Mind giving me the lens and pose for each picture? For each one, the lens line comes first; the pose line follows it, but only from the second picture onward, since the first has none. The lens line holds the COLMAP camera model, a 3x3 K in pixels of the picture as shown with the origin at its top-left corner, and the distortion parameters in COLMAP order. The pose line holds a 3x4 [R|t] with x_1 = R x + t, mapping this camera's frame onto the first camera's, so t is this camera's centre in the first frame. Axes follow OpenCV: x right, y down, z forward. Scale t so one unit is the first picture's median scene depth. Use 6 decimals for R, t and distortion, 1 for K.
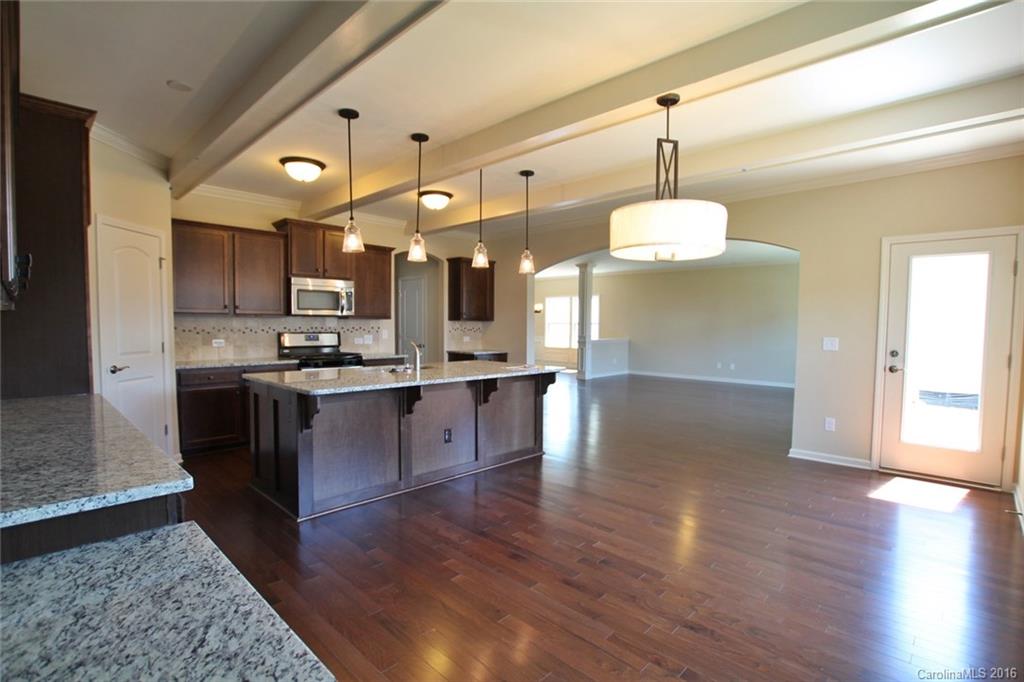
lens RADIAL K [[481.9, 0, 513.3], [0, 481.9, 341.9], [0, 0, 1]] dist [-0.030323, 0.000342]
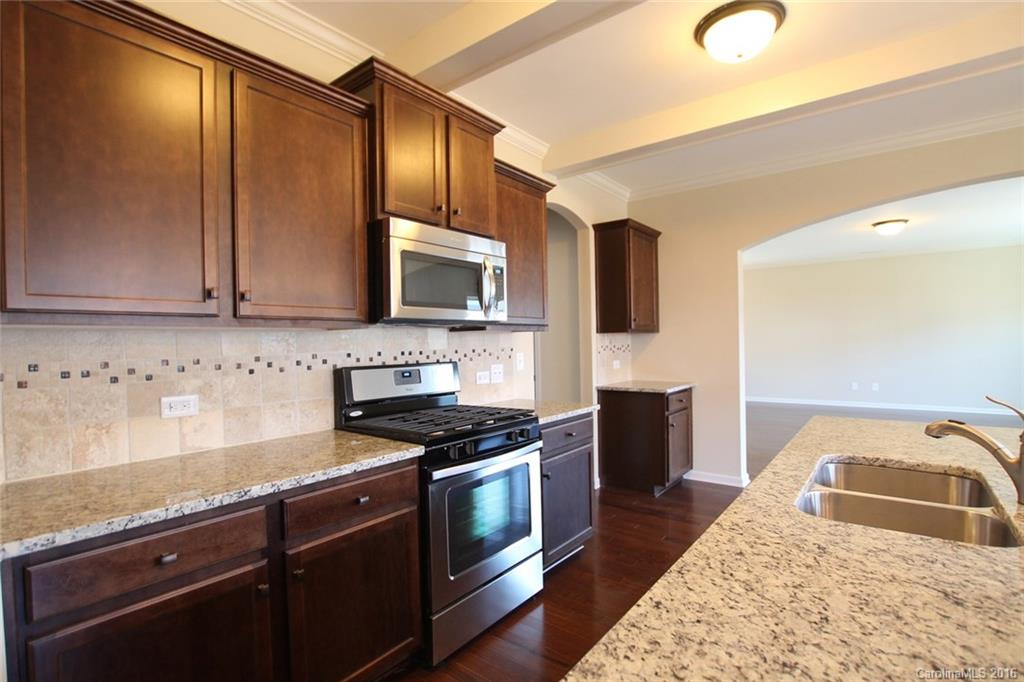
lens RADIAL K [[481.9, 0, 510.7], [0, 481.9, 340.9], [0, 0, 1]] dist [-0.030323, 0.000342]
pose [[0.994691, -0.029192, 0.098681, -0.404324], [0.033421, 0.998580, -0.041474, -0.021262], [-0.097330, 0.044552, 0.994254, 0.620226]]
